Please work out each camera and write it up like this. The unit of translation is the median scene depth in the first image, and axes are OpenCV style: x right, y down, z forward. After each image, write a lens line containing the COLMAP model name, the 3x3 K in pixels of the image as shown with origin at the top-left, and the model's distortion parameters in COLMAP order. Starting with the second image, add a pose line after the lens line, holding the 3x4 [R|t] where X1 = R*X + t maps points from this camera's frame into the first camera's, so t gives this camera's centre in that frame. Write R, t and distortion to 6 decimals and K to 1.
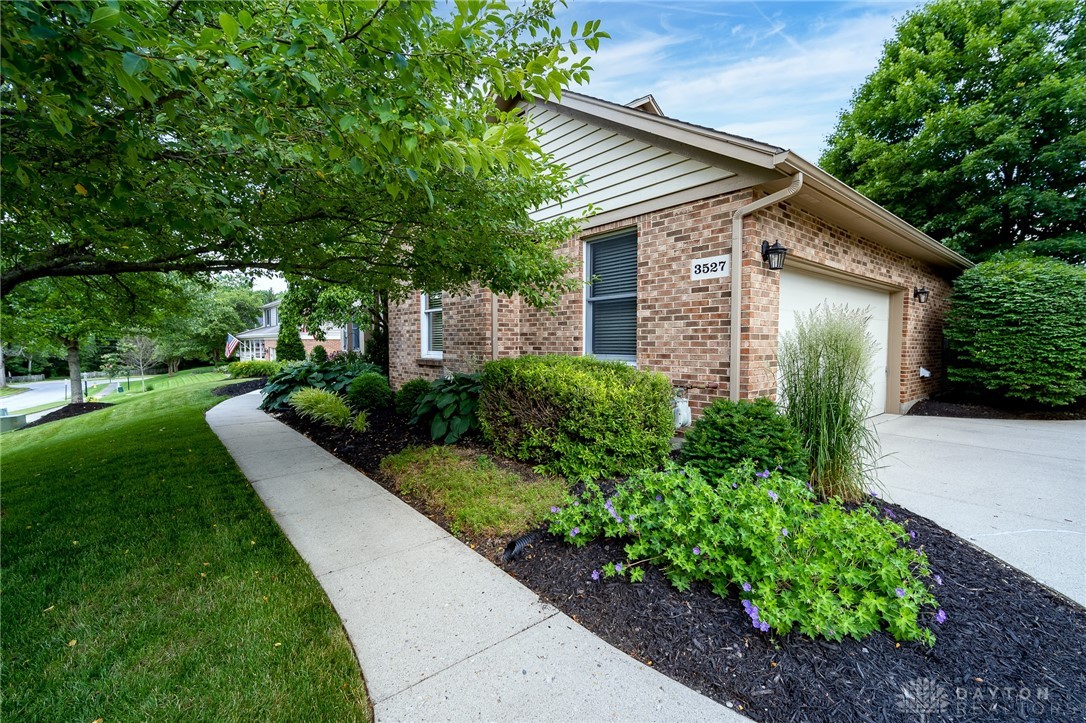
lens RADIAL K [[469.4, 0, 542.2], [0, 469.4, 356.8], [0, 0, 1]] dist [0.002569, 0.000133]
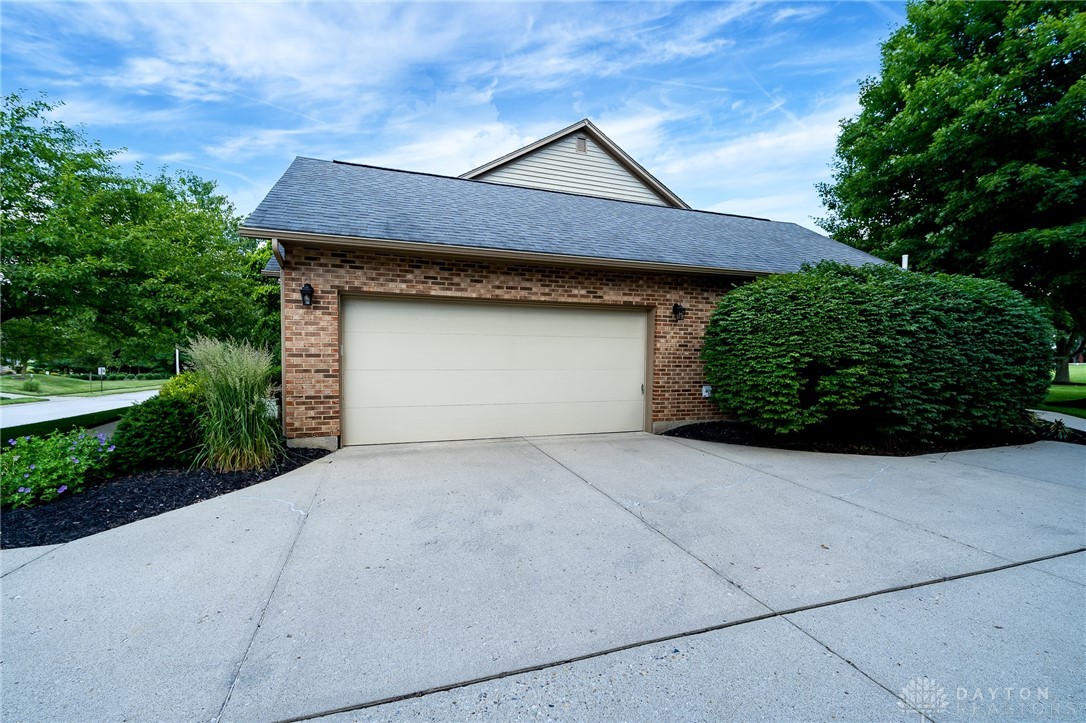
lens RADIAL K [[469.4, 0, 542.3], [0, 469.4, 360.2], [0, 0, 1]] dist [0.002569, 0.000133]
pose [[0.932907, 0.017169, -0.359709, 1.039753], [-0.021344, 0.999743, -0.007637, -0.021630], [0.359485, 0.014803, 0.933033, -0.004824]]
